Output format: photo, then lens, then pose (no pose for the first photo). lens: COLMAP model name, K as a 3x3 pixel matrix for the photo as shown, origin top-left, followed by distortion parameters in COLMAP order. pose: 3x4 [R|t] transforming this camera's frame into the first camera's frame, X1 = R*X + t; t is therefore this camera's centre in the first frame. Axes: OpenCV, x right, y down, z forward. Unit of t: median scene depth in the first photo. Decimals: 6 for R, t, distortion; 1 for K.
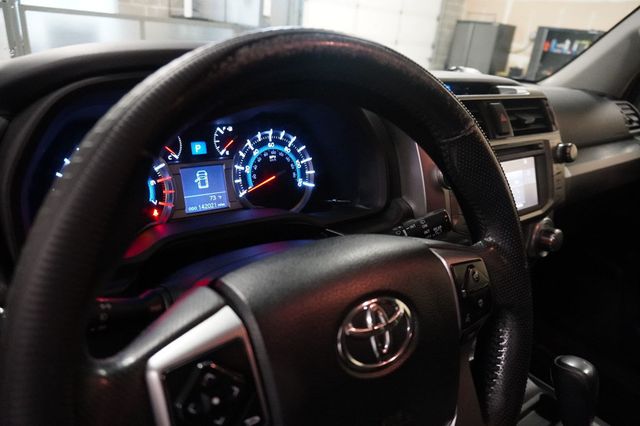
lens RADIAL K [[442.3, 0, 320.0], [0, 442.3, 213.0], [0, 0, 1]] dist [-0.024389, 0.000110]
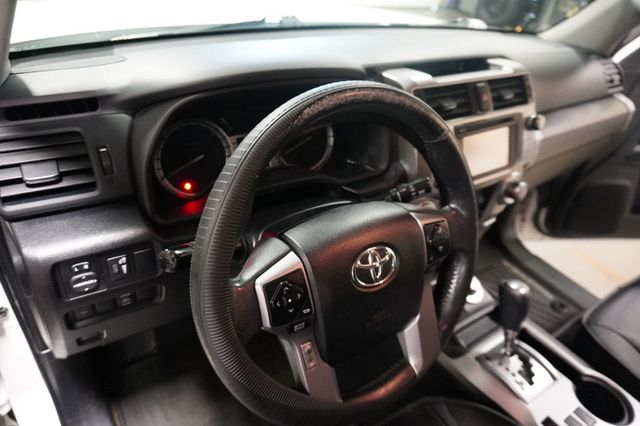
lens RADIAL K [[442.3, 0, 320.0], [0, 442.3, 213.0], [0, 0, 1]] dist [-0.024389, 0.000110]
pose [[0.999404, 0.034198, -0.004769, -0.071953], [-0.032616, 0.980324, 0.194681, -0.231940], [0.011333, -0.194410, 0.980855, -0.577621]]
